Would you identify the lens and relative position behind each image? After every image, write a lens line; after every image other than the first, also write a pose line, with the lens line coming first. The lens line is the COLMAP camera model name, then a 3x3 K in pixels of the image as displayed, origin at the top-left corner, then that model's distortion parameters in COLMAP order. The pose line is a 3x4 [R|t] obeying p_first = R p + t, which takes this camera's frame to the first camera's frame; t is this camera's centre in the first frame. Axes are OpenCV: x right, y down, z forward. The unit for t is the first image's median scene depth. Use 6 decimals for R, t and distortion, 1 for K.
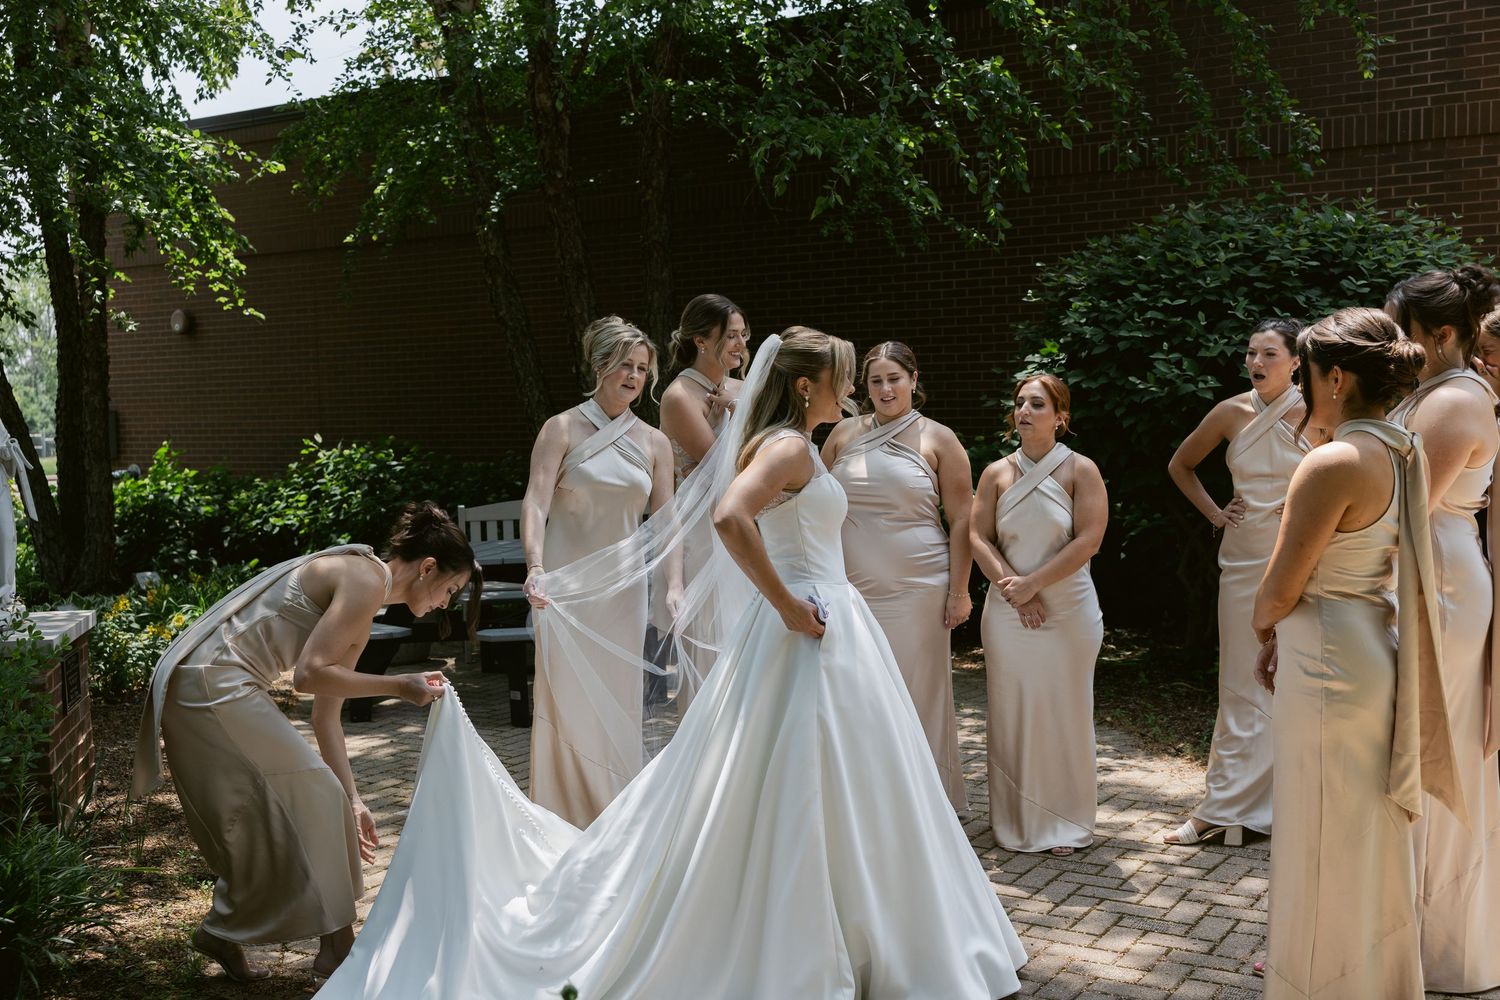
lens RADIAL K [[1665.9, 0, 705.8], [0, 1665.9, 476.4], [0, 0, 1]] dist [0.021051, 0.000000]
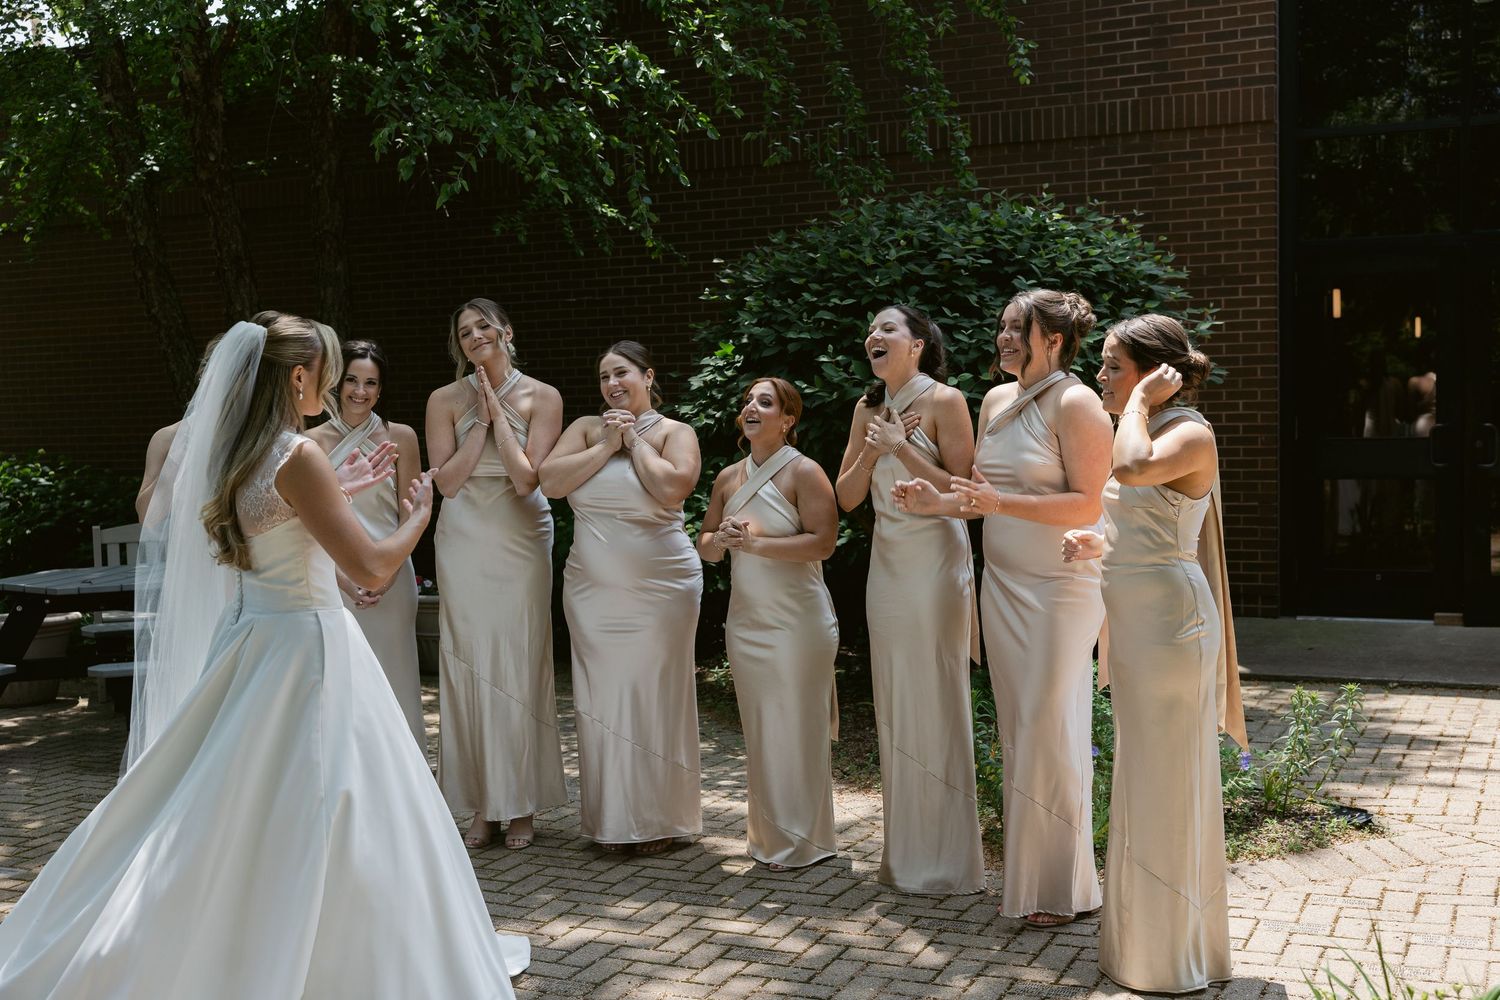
lens RADIAL K [[1851.3, 0, 783.6], [0, 1851.3, 478.0], [0, 0, 1]] dist [0.022238, 0.000000]
pose [[0.991359, -0.012247, 0.130603, 0.100514], [0.012502, 0.999921, -0.001136, -0.003077], [-0.130579, 0.002759, 0.991434, -0.039933]]
